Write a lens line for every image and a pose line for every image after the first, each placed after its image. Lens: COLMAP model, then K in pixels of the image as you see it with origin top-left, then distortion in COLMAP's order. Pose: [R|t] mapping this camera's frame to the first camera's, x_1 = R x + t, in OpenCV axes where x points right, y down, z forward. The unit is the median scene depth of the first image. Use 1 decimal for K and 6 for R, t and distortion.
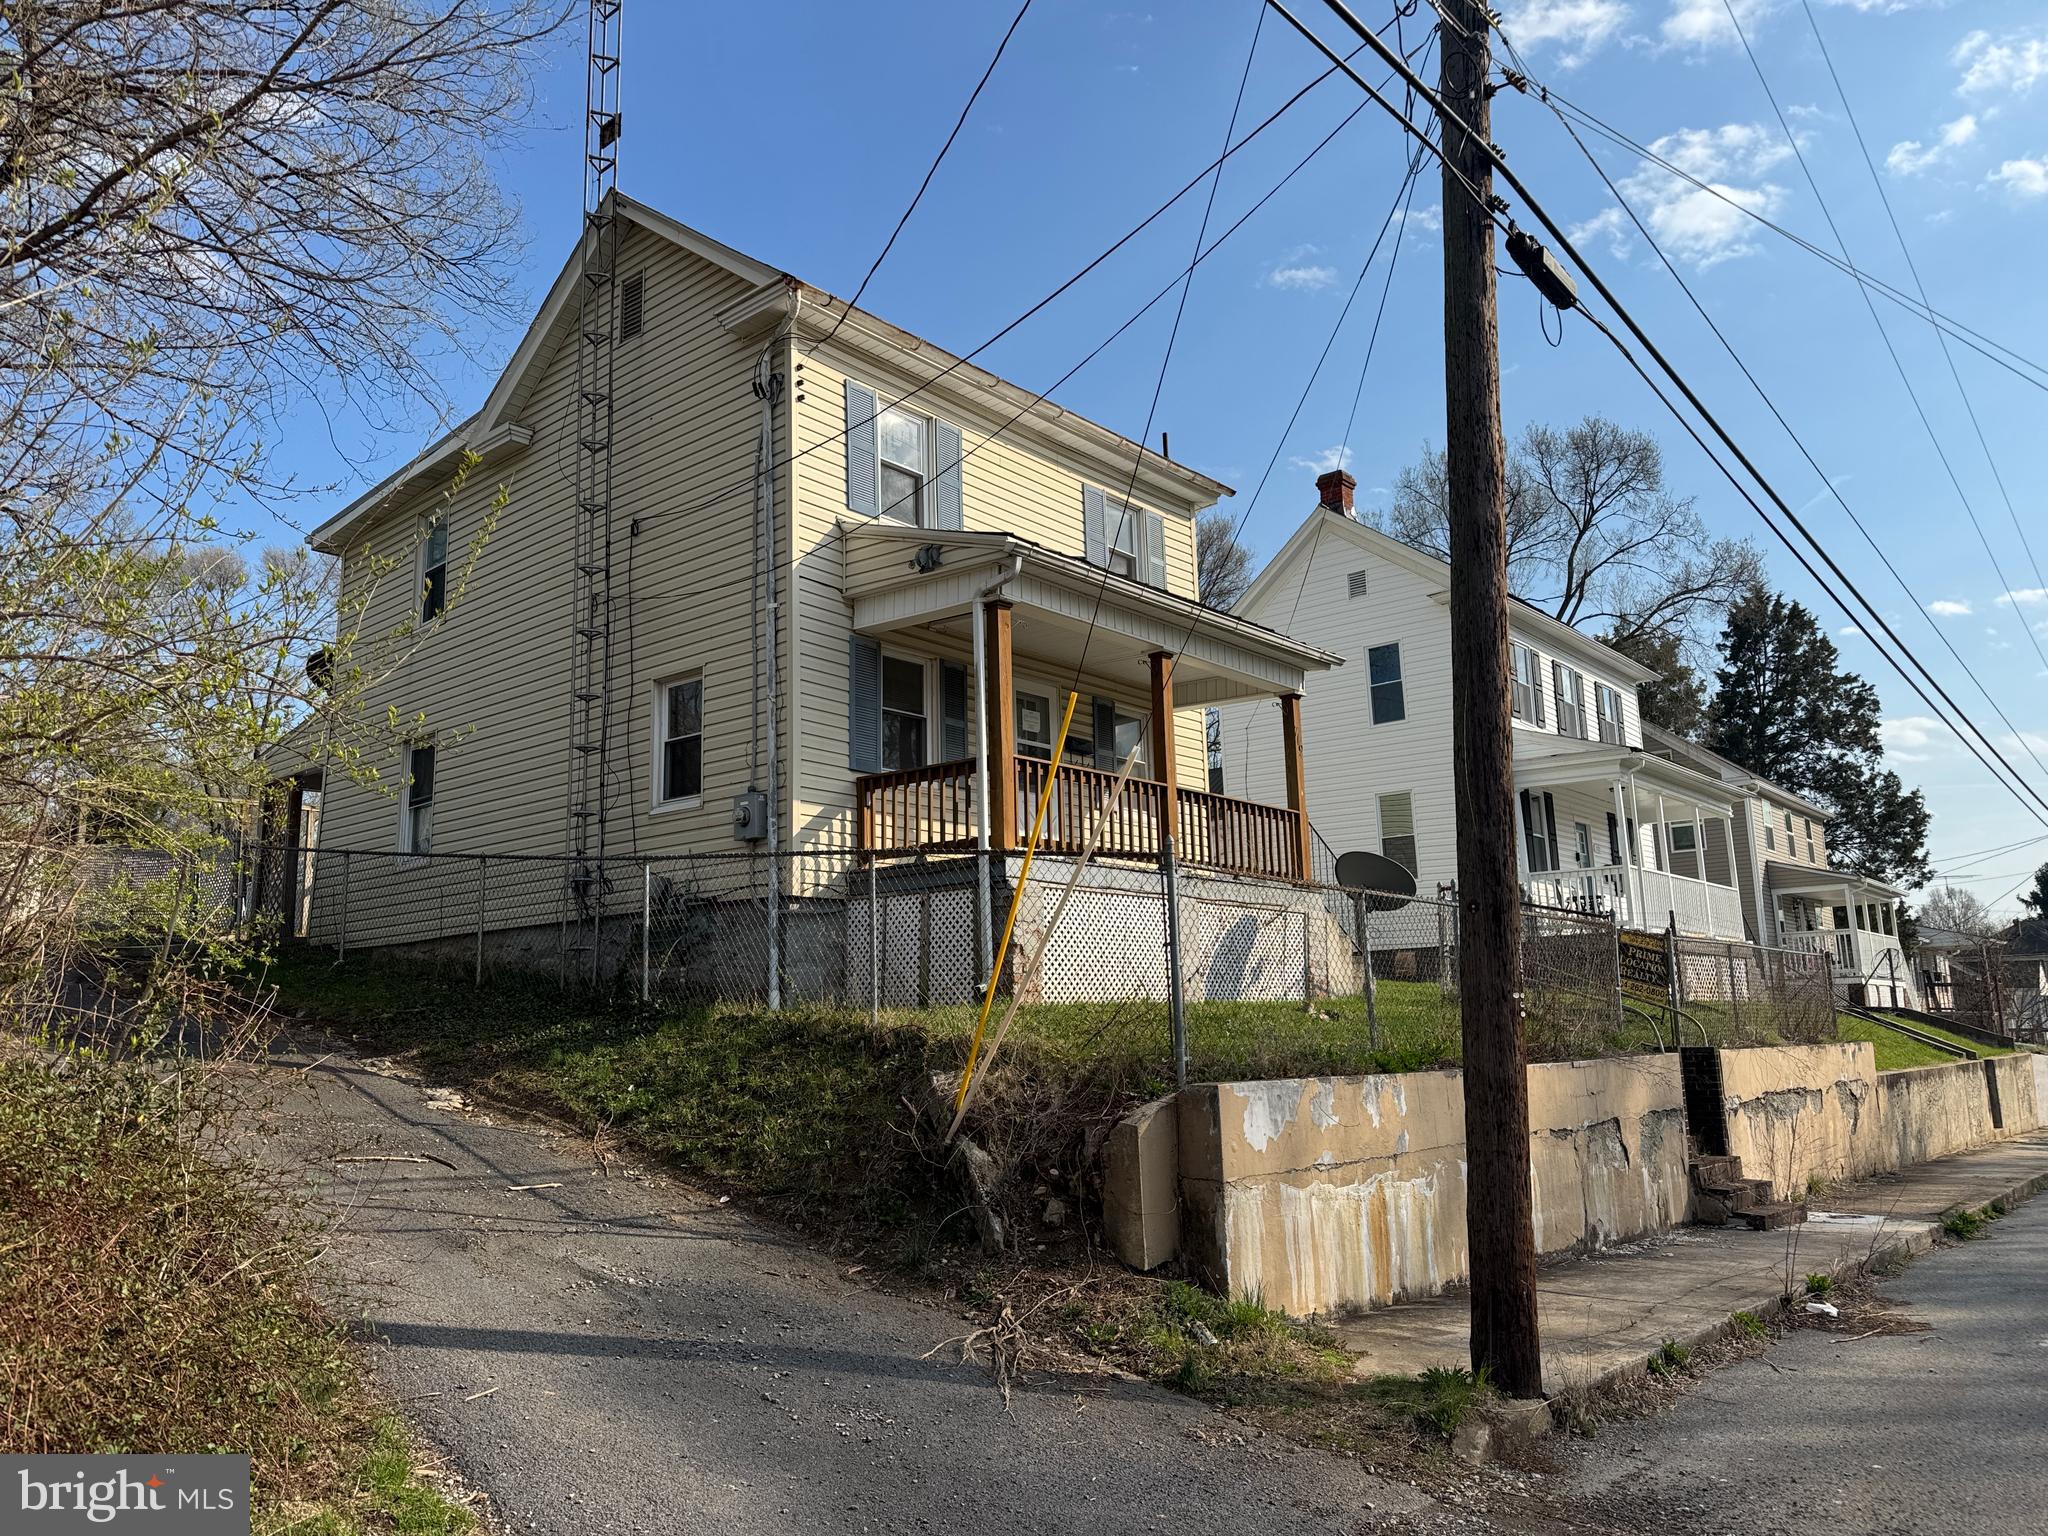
lens RADIAL K [[1415.3, 0, 1008.1], [0, 1415.3, 758.0], [0, 0, 1]] dist [0.060226, -0.066039]
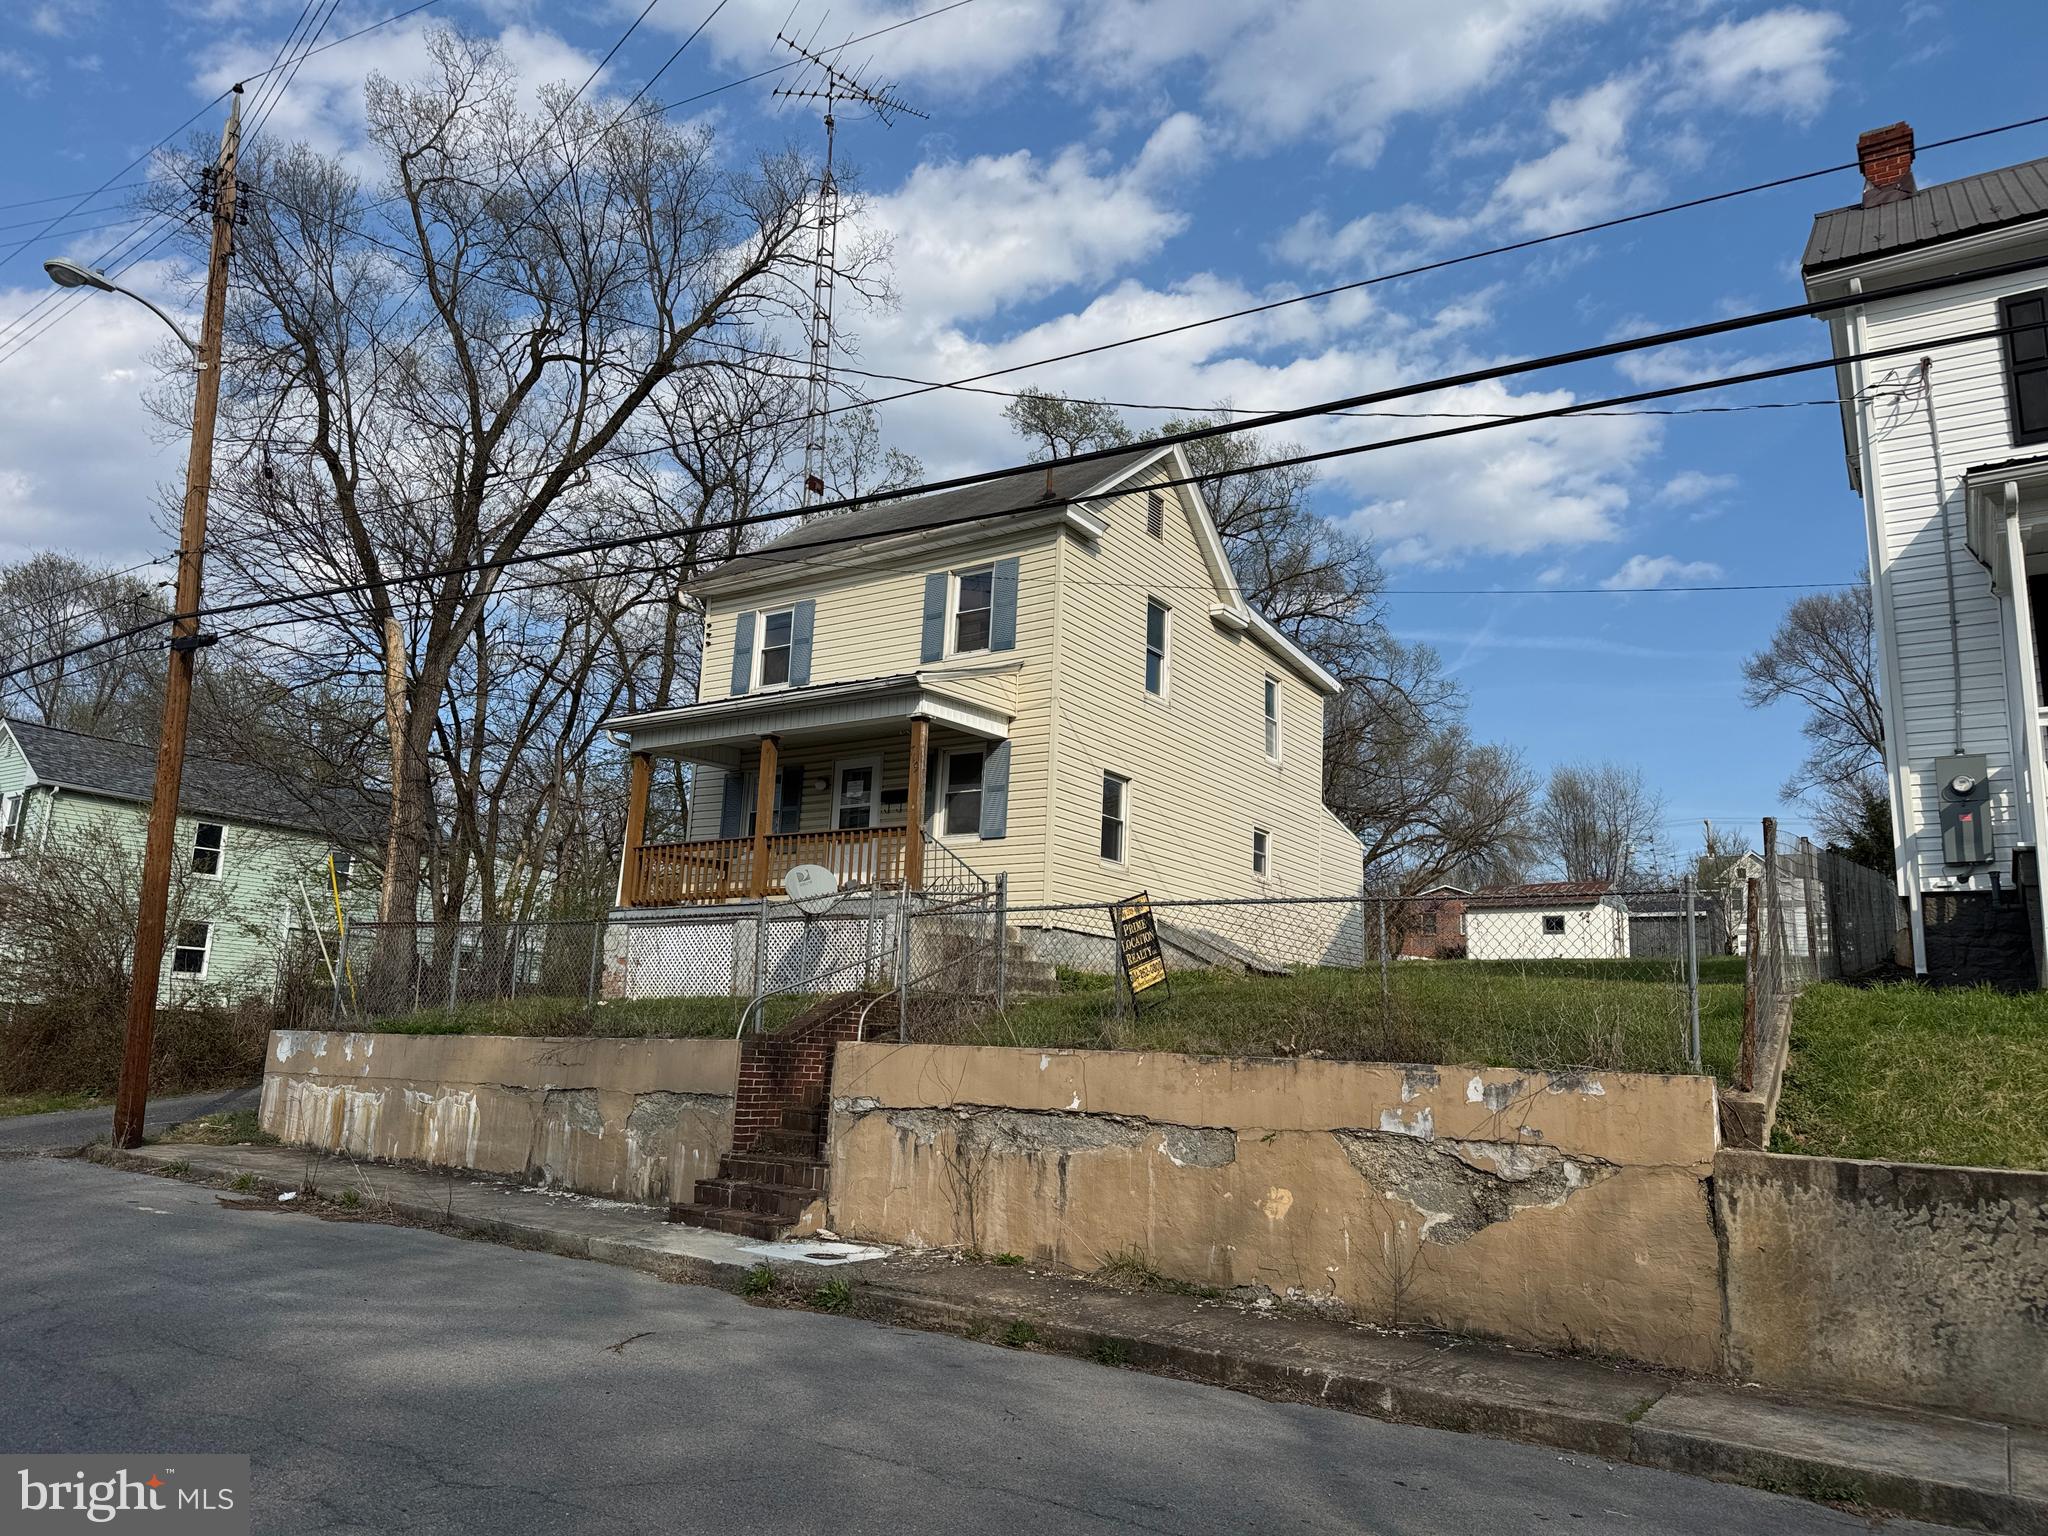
lens RADIAL K [[1415.3, 0, 1047.3], [0, 1415.3, 728.7], [0, 0, 1]] dist [0.060226, -0.066039]
pose [[0.138069, -0.200522, -0.969911, 1.635835], [0.155600, 0.971521, -0.178705, 0.225846], [0.978123, -0.126245, 0.165338, 1.176740]]
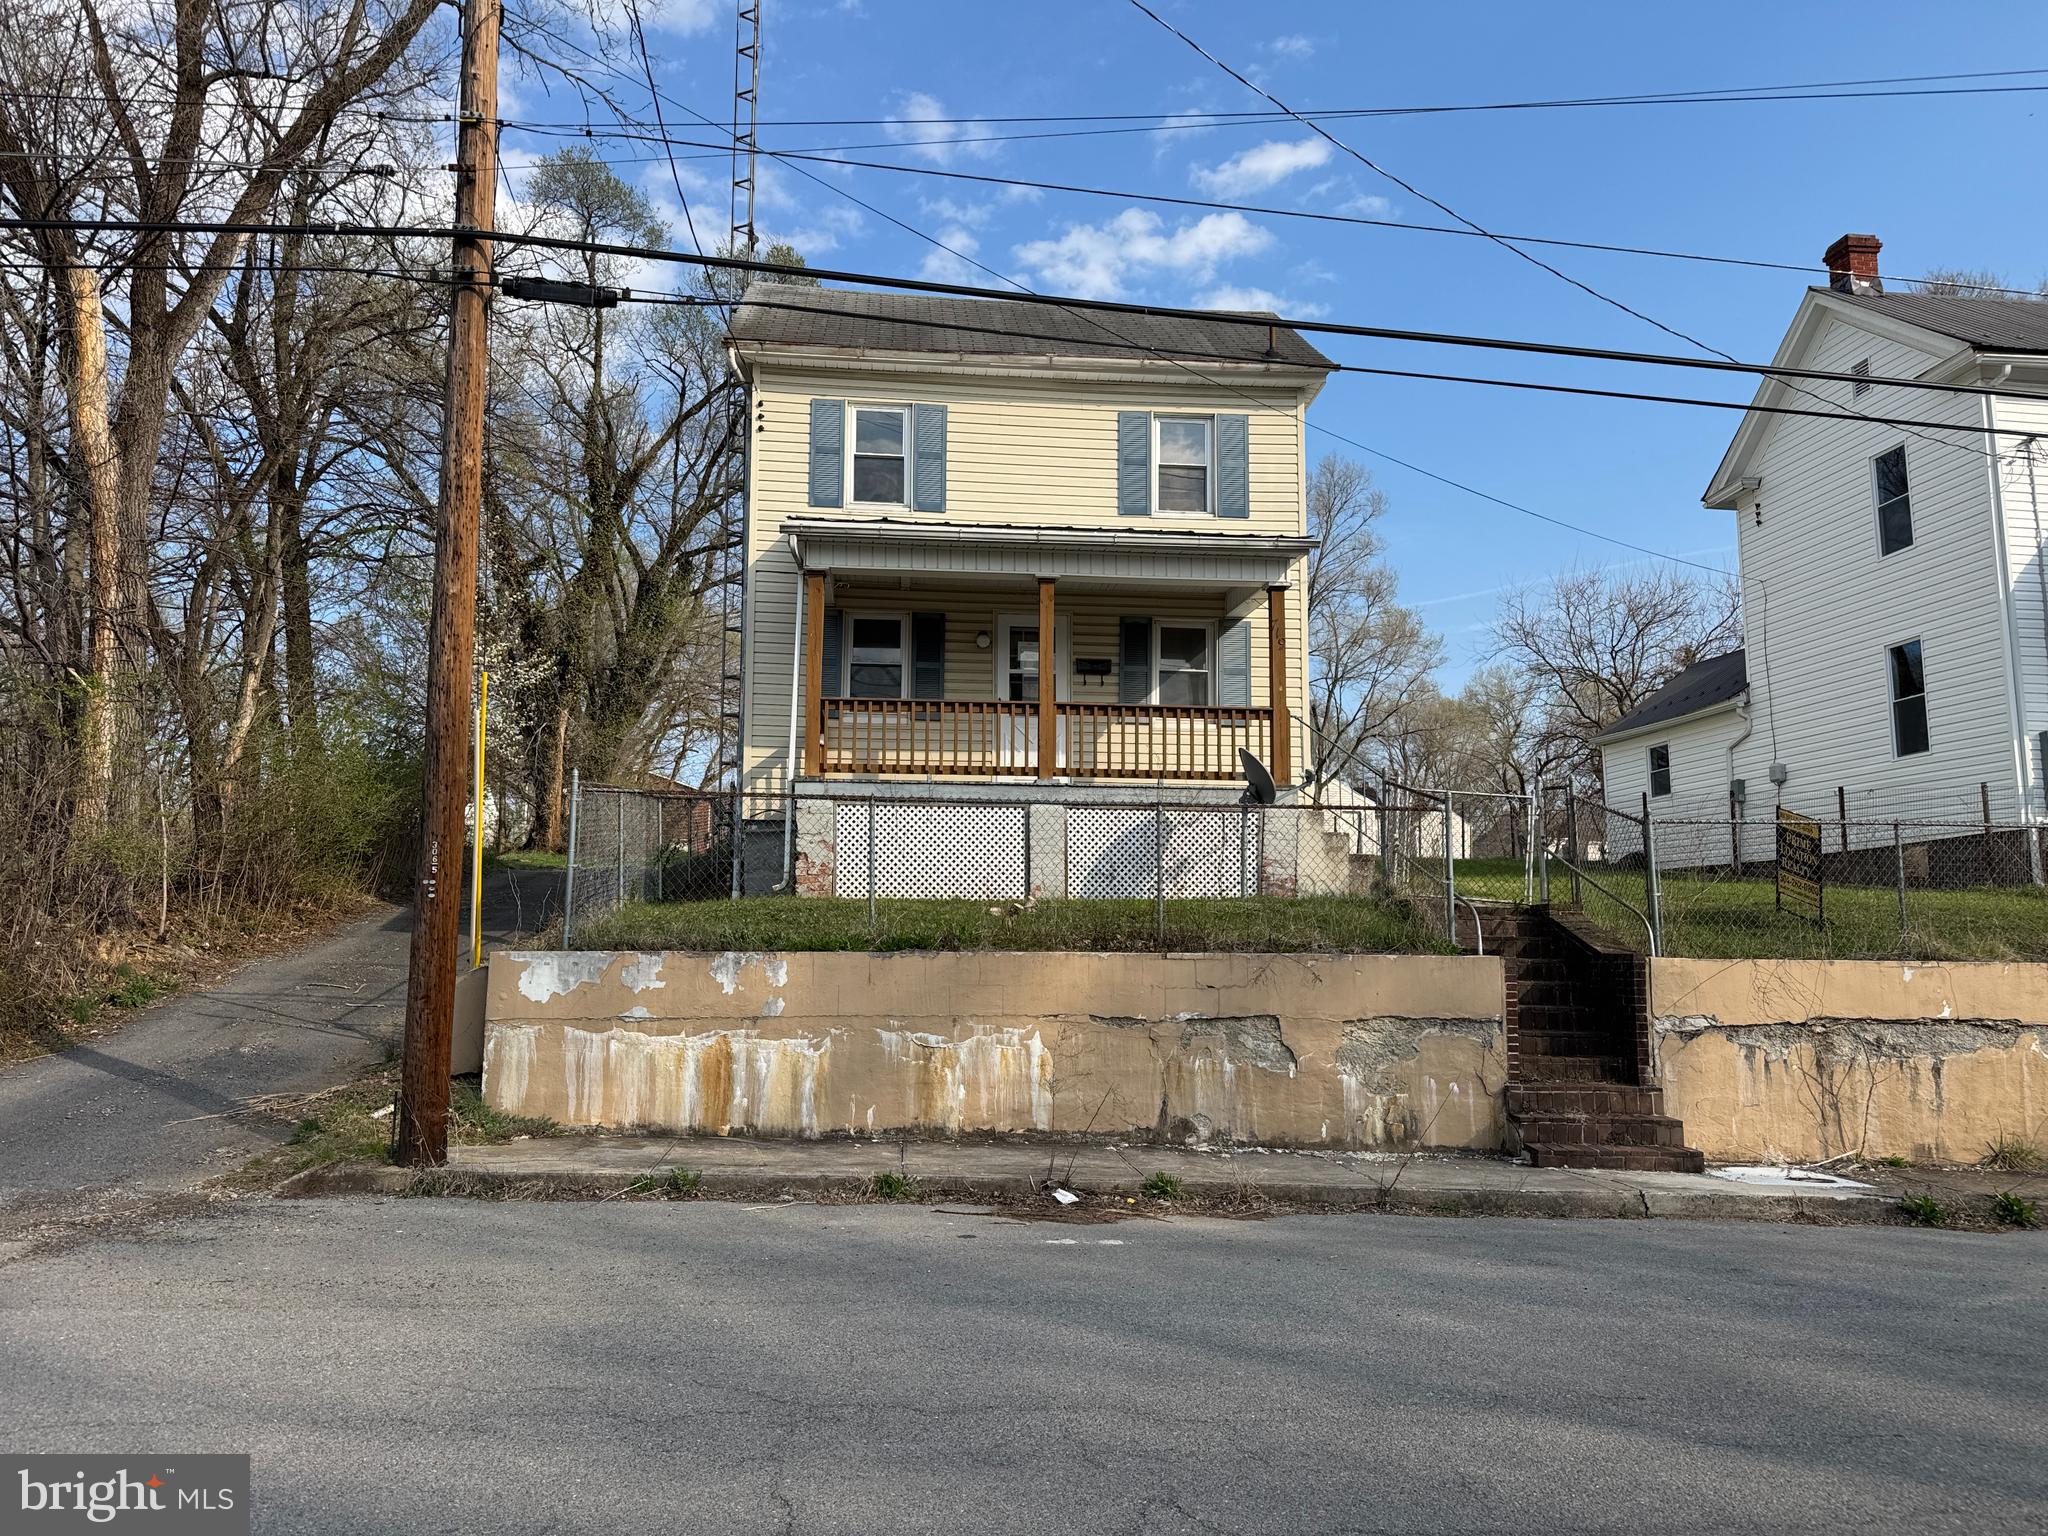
lens RADIAL K [[1415.3, 0, 1021.5], [0, 1415.3, 768.5], [0, 0, 1]] dist [0.060226, -0.066039]
pose [[0.730726, -0.064367, -0.679629, 0.926028], [0.109620, 0.993690, 0.023750, 0.046926], [0.673812, -0.091856, 0.733171, 0.211271]]
